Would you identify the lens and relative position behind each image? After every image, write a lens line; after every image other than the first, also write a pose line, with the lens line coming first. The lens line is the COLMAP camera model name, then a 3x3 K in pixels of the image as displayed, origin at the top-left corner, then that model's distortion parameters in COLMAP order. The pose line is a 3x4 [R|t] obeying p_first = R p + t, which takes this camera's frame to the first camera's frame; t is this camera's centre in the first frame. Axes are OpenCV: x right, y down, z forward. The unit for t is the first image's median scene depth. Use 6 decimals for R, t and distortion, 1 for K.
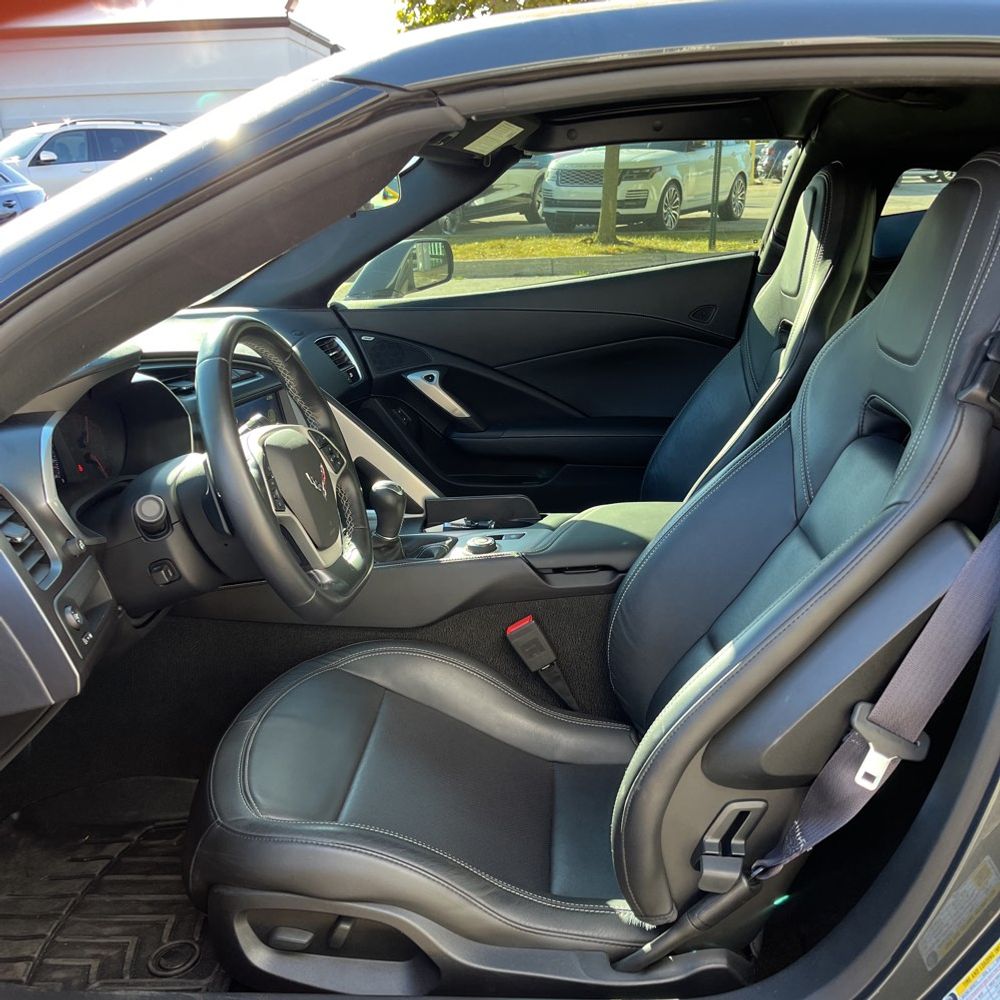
lens RADIAL K [[1017.1, 0, 503.8], [0, 1017.1, 513.6], [0, 0, 1]] dist [0.028199, 0.000000]
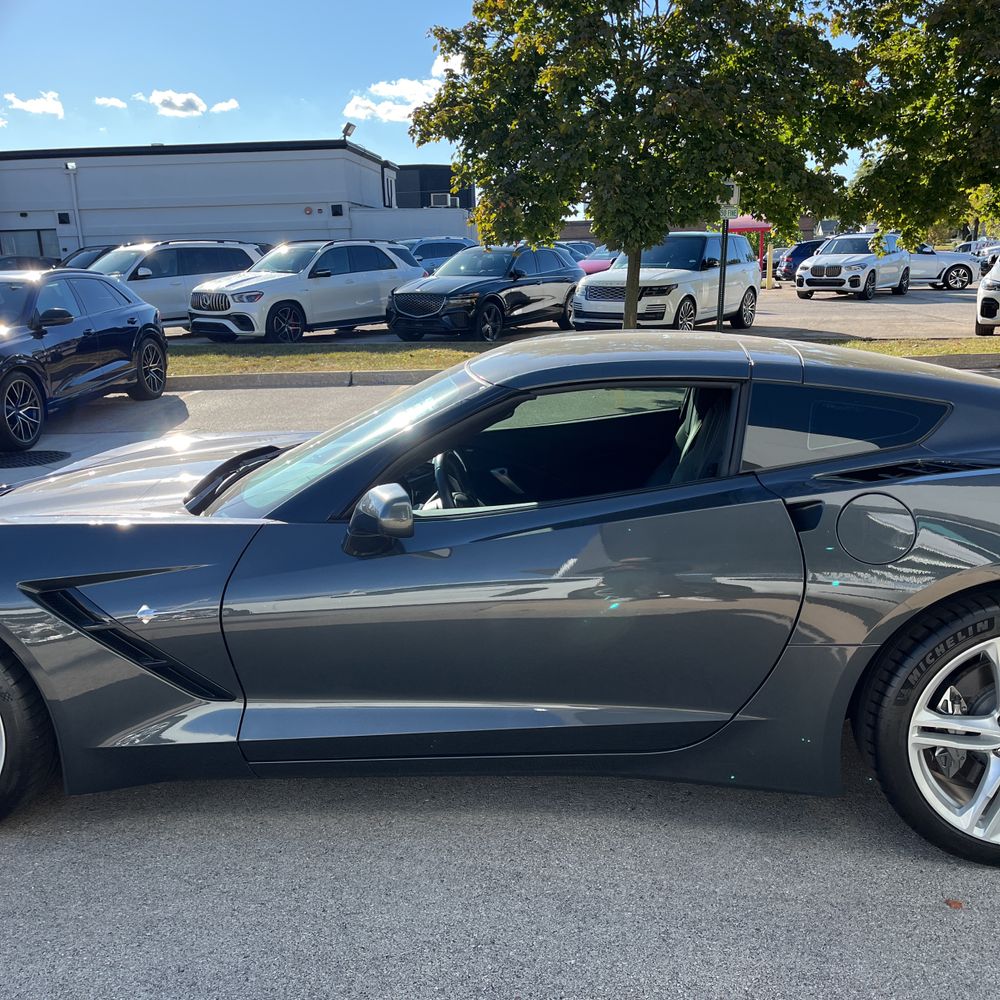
lens RADIAL K [[1017.1, 0, 507.9], [0, 1017.1, 495.4], [0, 0, 1]] dist [0.028199, 0.000000]
pose [[0.999563, 0.011851, -0.027090, -0.001594], [-0.014538, 0.994758, -0.101223, 0.013054], [0.025749, 0.101572, 0.994495, -0.113304]]
